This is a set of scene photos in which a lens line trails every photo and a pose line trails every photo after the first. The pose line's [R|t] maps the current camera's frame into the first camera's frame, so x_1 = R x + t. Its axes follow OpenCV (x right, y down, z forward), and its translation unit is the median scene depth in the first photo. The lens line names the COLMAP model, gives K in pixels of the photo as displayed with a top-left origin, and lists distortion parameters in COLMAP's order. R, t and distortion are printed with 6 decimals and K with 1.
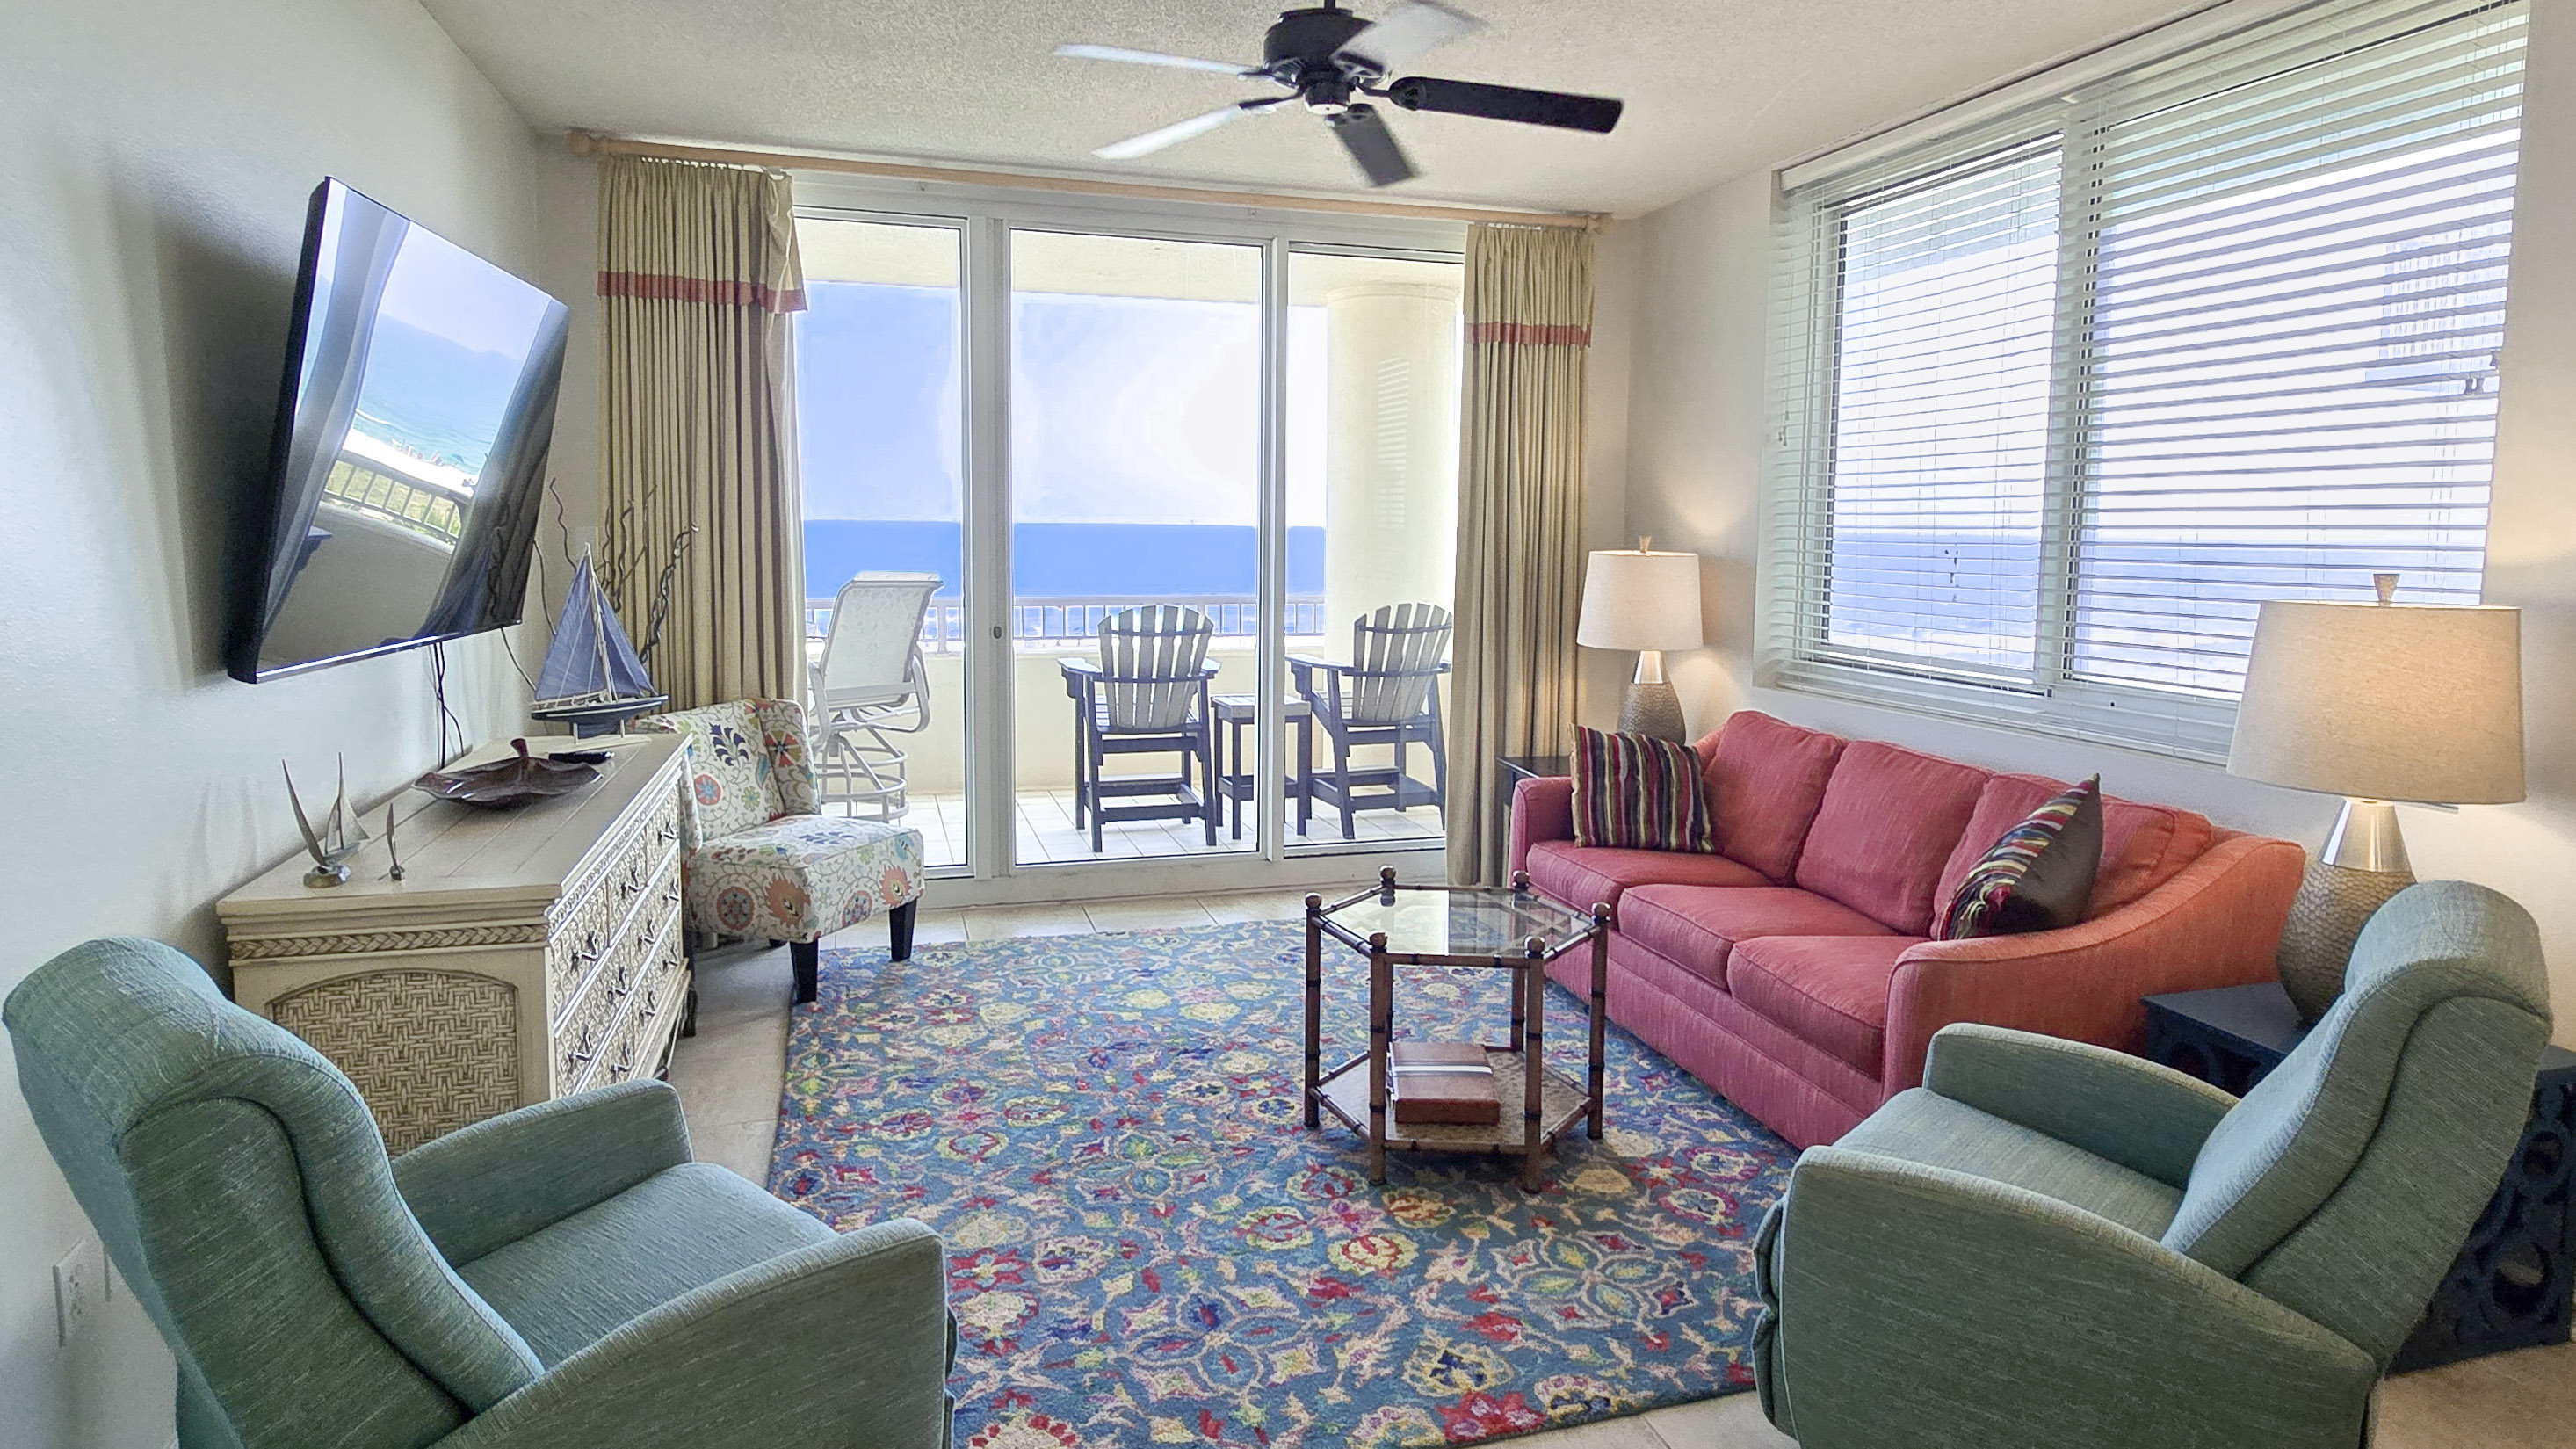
lens RADIAL K [[1427.2, 0, 1310.4], [0, 1427.2, 641.1], [0, 0, 1]] dist [-0.000494, 0.000333]
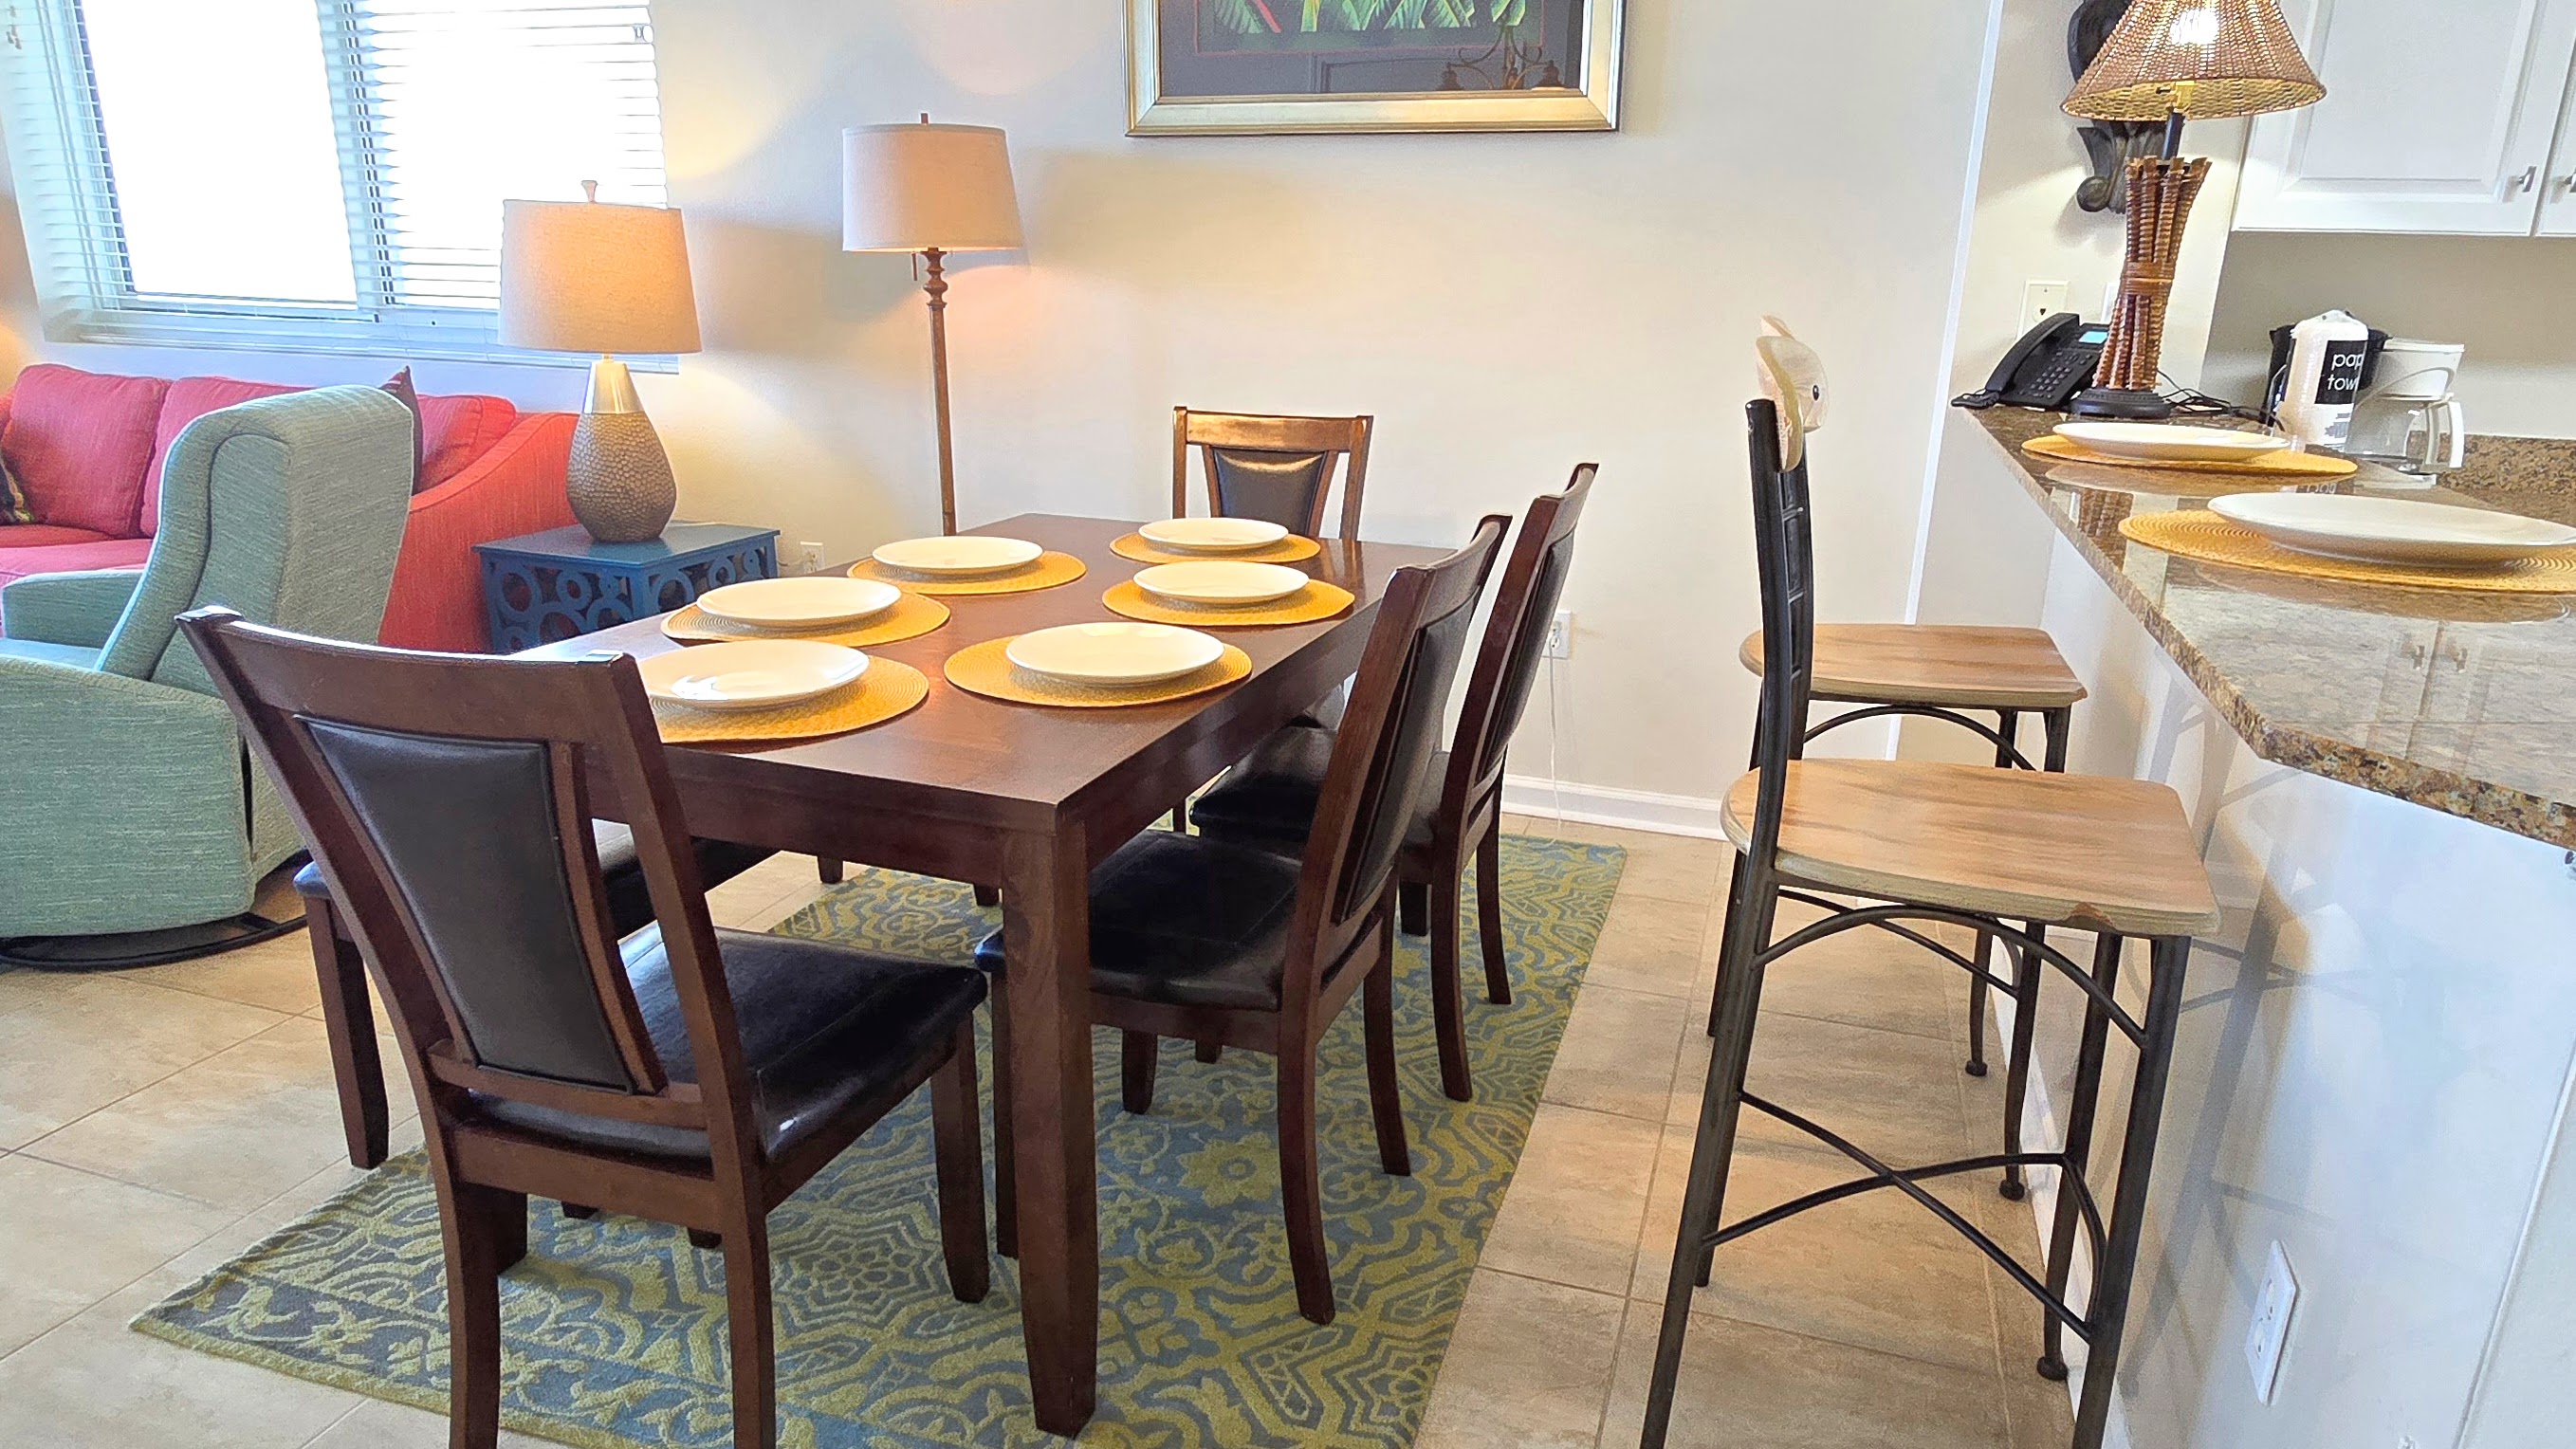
lens RADIAL K [[1520.7, 0, 1324.4], [0, 1520.7, 731.9], [0, 0, 1]] dist [0.000449, -0.001751]
pose [[0.566594, -0.237298, 0.789088, -0.045985], [0.047484, 0.965447, 0.256238, 0.069840], [-0.822628, -0.107714, 0.558284, -0.227101]]
